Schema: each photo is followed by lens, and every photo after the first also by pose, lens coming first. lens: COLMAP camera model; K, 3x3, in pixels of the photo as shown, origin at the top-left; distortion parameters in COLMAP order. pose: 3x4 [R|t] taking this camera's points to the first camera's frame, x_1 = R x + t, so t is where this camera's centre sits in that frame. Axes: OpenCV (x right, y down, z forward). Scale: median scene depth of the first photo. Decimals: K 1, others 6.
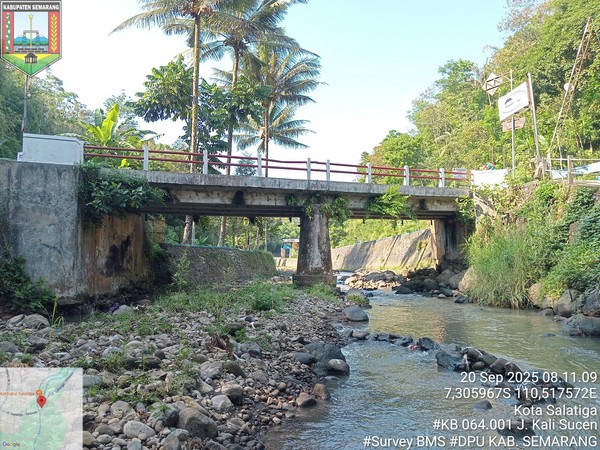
lens RADIAL K [[410.0, 0, 300.0], [0, 410.0, 225.0], [0, 0, 1]] dist [0.008885, -0.053227]
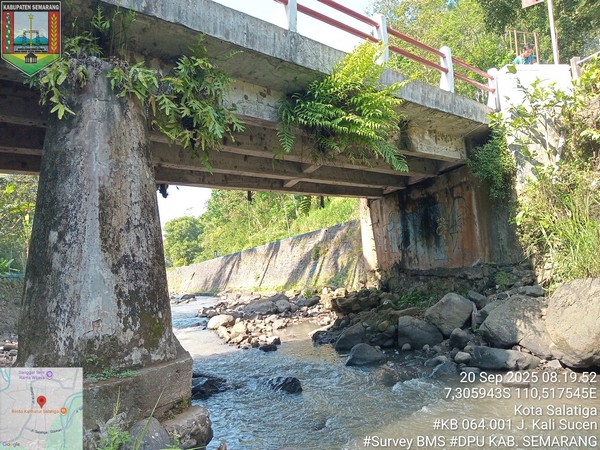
lens RADIAL K [[417.5, 0, 287.6], [0, 417.5, 235.1], [0, 0, 1]] dist [0.003164, -0.055412]
pose [[0.949431, -0.027213, 0.312795, 0.072439], [0.032095, 0.999430, -0.010466, 0.058616], [-0.312332, 0.019976, 0.949763, 0.790302]]
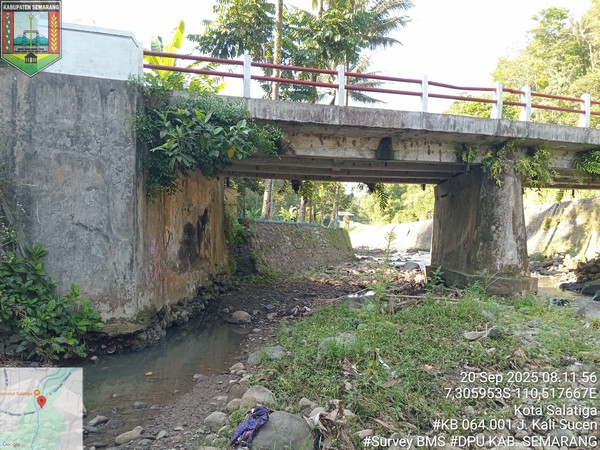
lens RADIAL K [[410.0, 0, 300.0], [0, 410.0, 225.0], [0, 0, 1]] dist [0.008885, -0.053227]
pose [[0.994659, 0.015248, -0.102083, -0.216528], [-0.008337, 0.997665, 0.067792, 0.007113], [0.102878, -0.066579, 0.992463, 0.380954]]
